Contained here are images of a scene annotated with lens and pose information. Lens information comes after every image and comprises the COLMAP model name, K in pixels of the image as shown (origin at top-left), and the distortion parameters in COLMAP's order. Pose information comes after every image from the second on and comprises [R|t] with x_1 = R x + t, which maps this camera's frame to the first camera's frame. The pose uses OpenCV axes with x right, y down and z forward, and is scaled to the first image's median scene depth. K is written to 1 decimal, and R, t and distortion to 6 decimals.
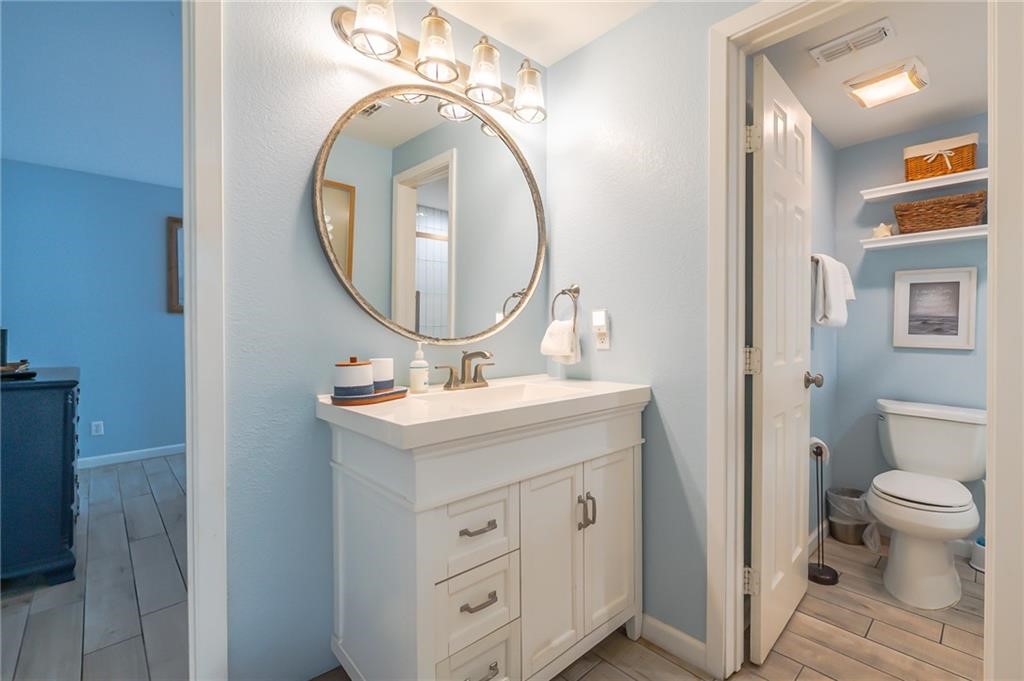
lens RADIAL K [[479.1, 0, 549.7], [0, 479.1, 342.3], [0, 0, 1]] dist [-0.005842, 0.000674]
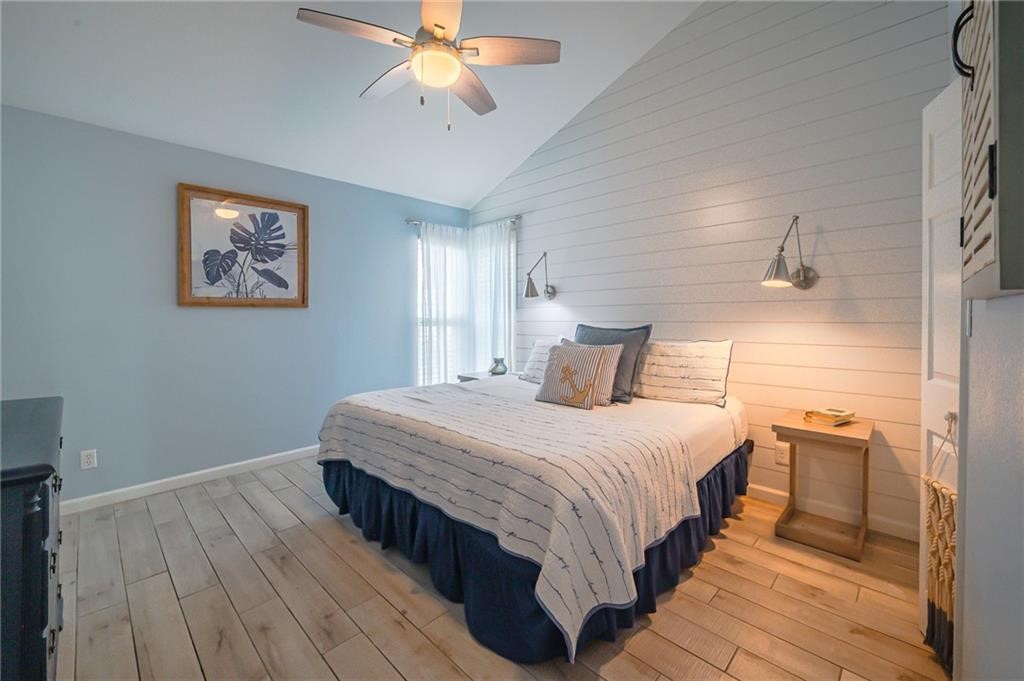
lens RADIAL K [[425.7, 0, 488.9], [0, 425.7, 322.3], [0, 0, 1]] dist [-0.011980, 0.002764]
pose [[0.999996, 0.002009, 0.001993, -0.501346], [-0.001994, 0.999967, -0.007877, -0.054656], [-0.002009, 0.007873, 0.999967, 0.520448]]
